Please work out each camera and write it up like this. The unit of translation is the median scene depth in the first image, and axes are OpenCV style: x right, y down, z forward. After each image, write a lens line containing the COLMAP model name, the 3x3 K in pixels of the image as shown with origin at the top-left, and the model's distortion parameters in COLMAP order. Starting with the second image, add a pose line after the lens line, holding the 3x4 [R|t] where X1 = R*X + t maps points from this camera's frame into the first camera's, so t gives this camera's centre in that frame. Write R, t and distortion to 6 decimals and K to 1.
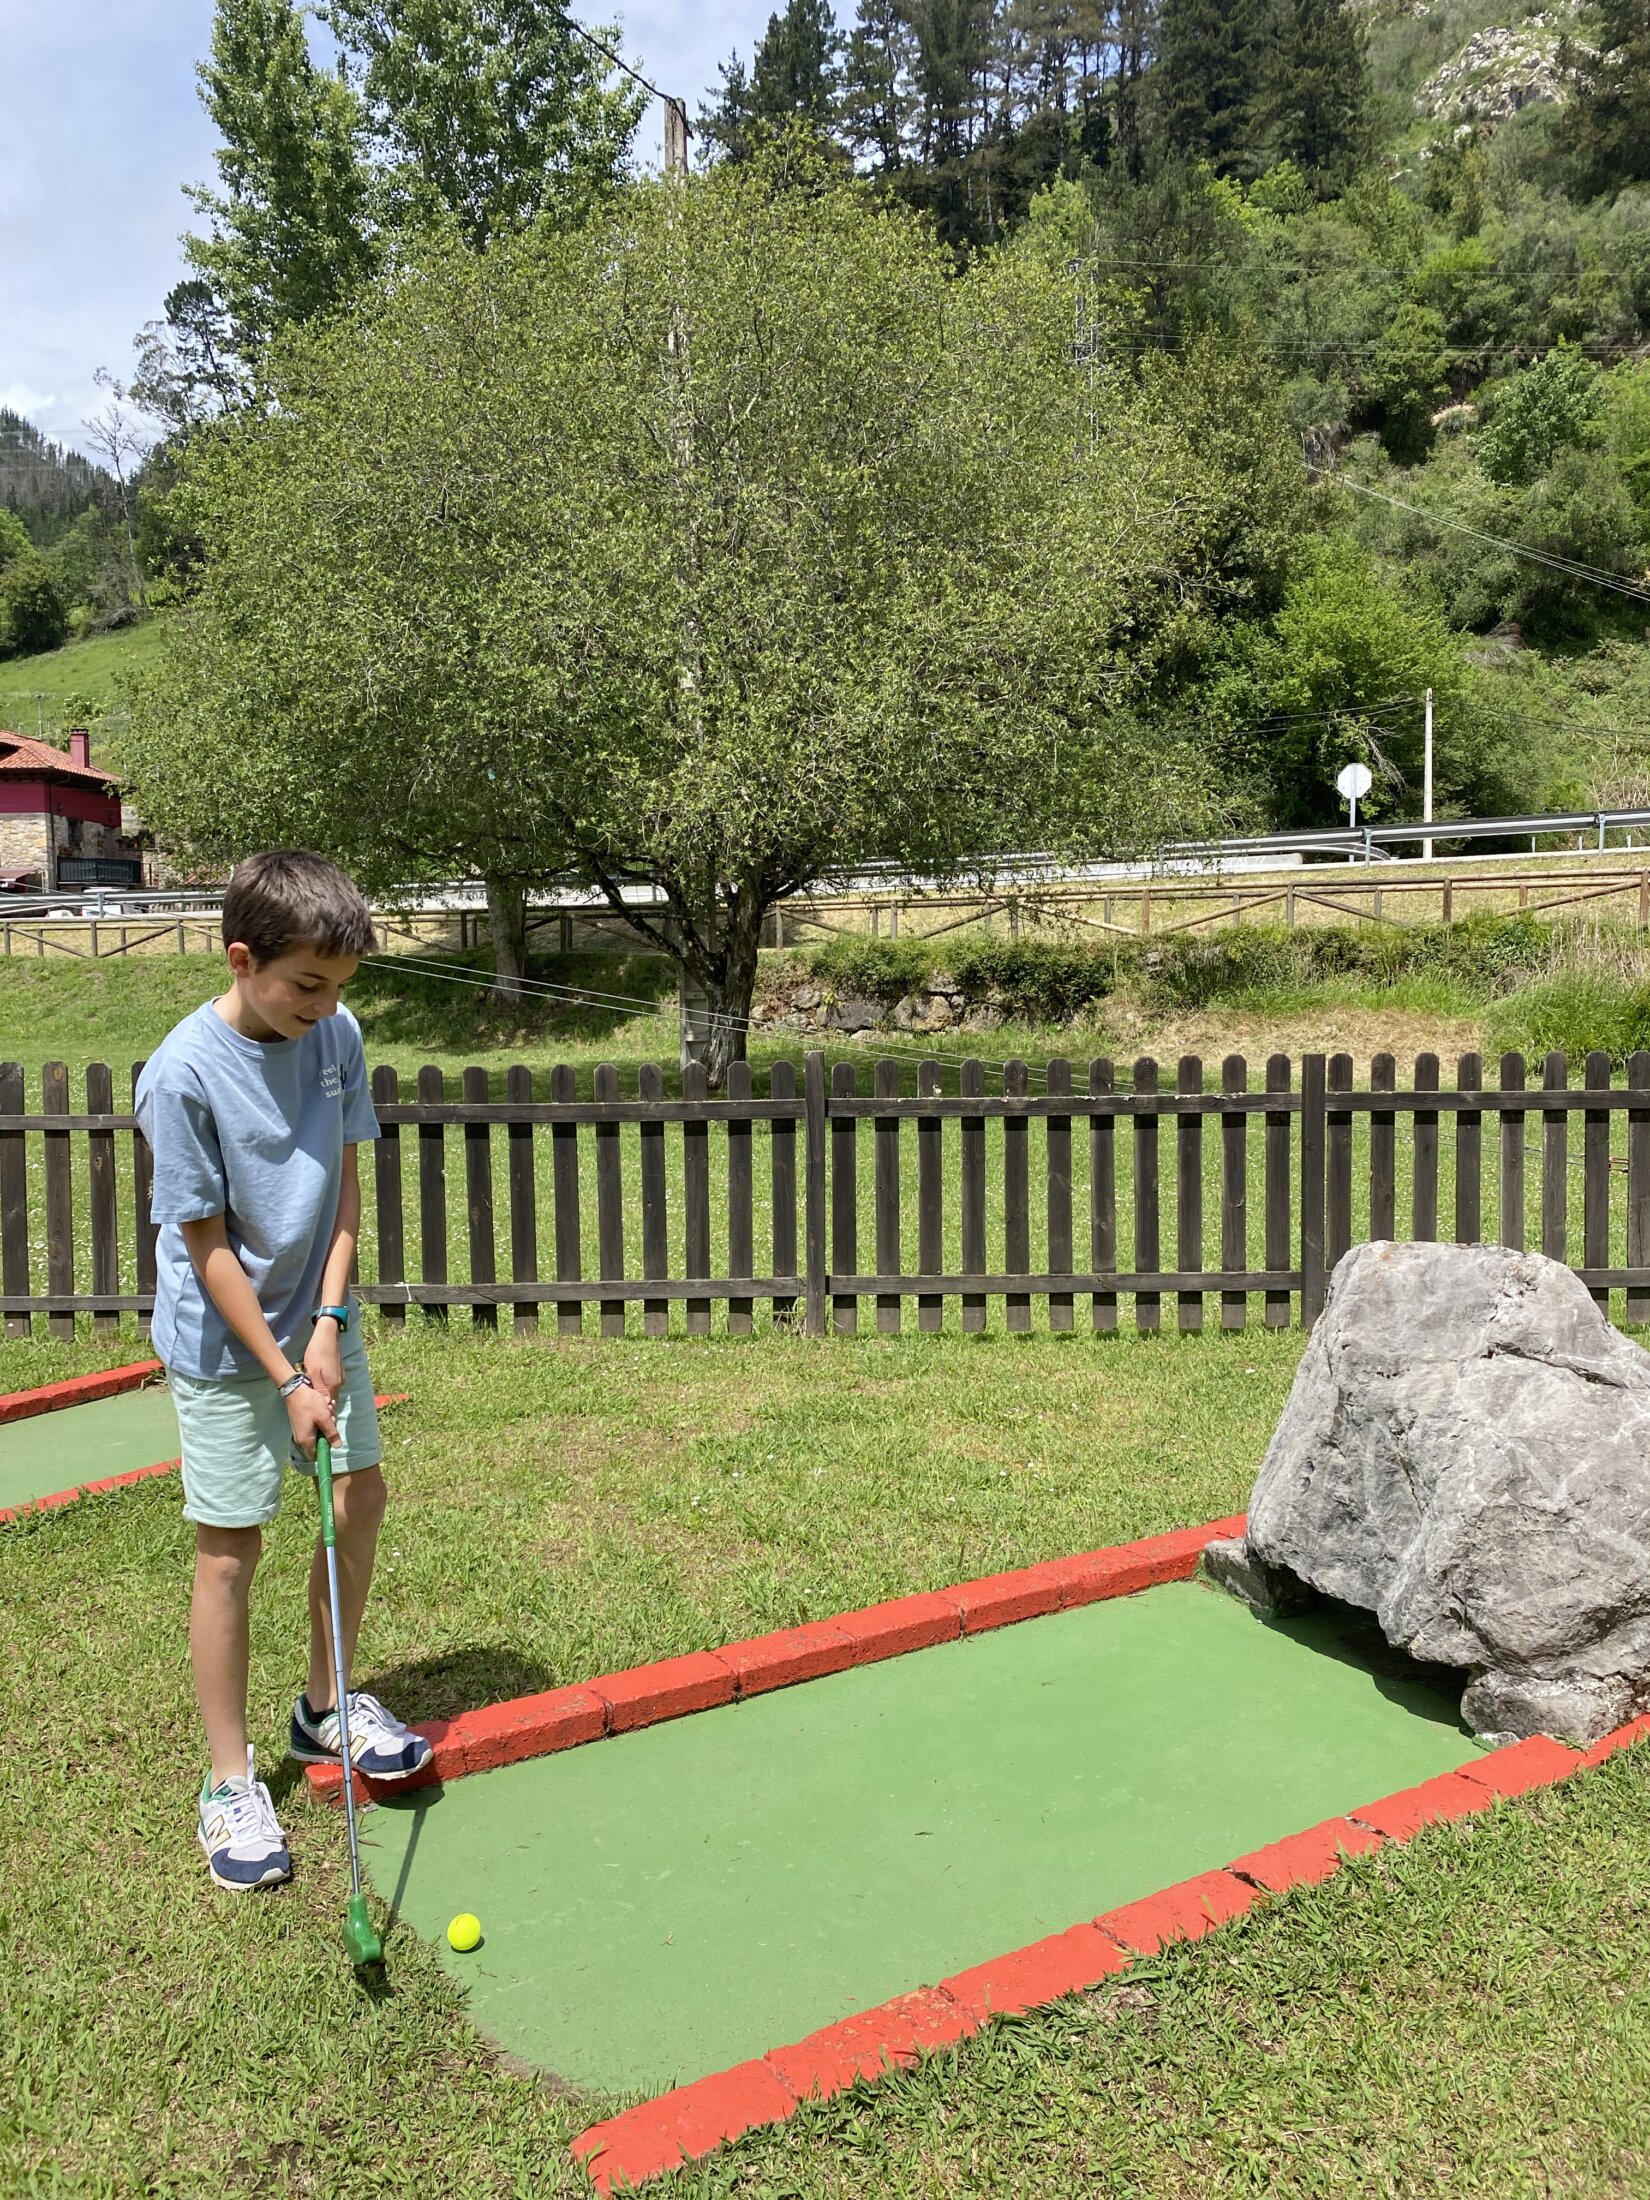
lens RADIAL K [[1676.9, 0, 833.7], [0, 1676.9, 1090.6], [0, 0, 1]] dist [0.006903, -0.010985]
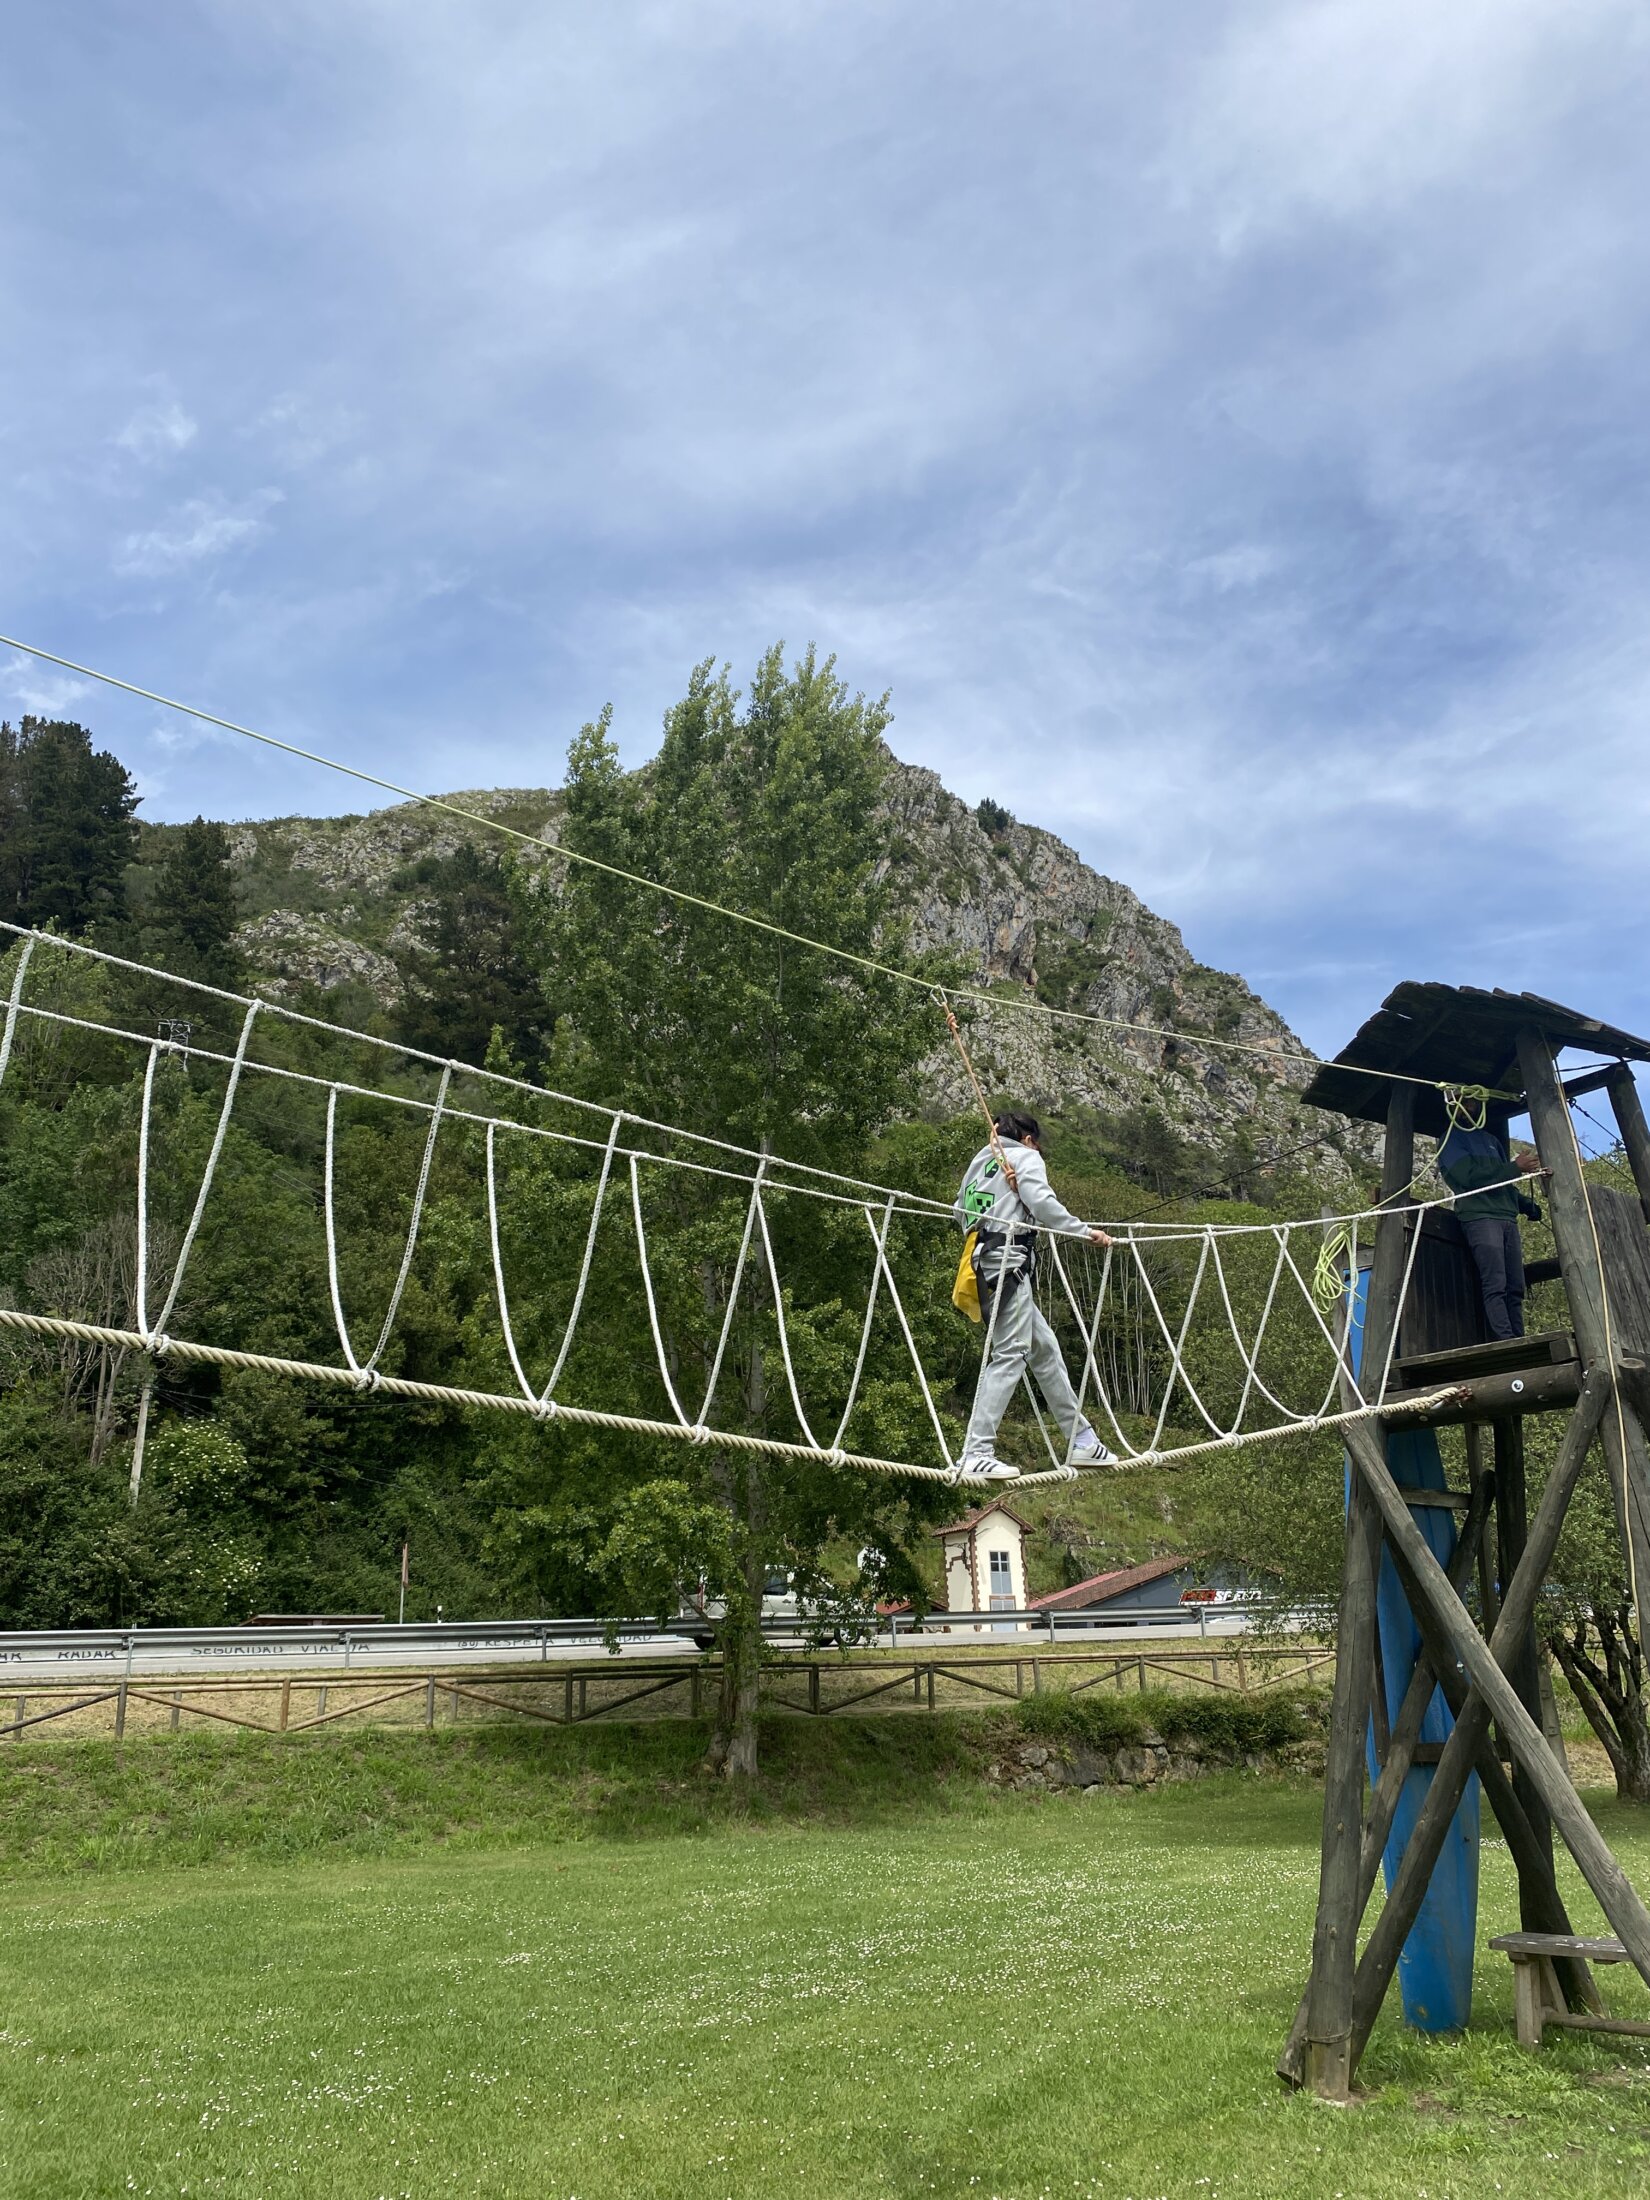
lens RADIAL K [[1676.9, 0, 833.7], [0, 1676.9, 1090.6], [0, 0, 1]] dist [0.006903, -0.010985]
pose [[0.654476, 0.256813, 0.711132, -0.196152], [0.082812, 0.910541, -0.405040, -0.004169], [-0.751534, 0.323979, 0.574660, 0.079318]]
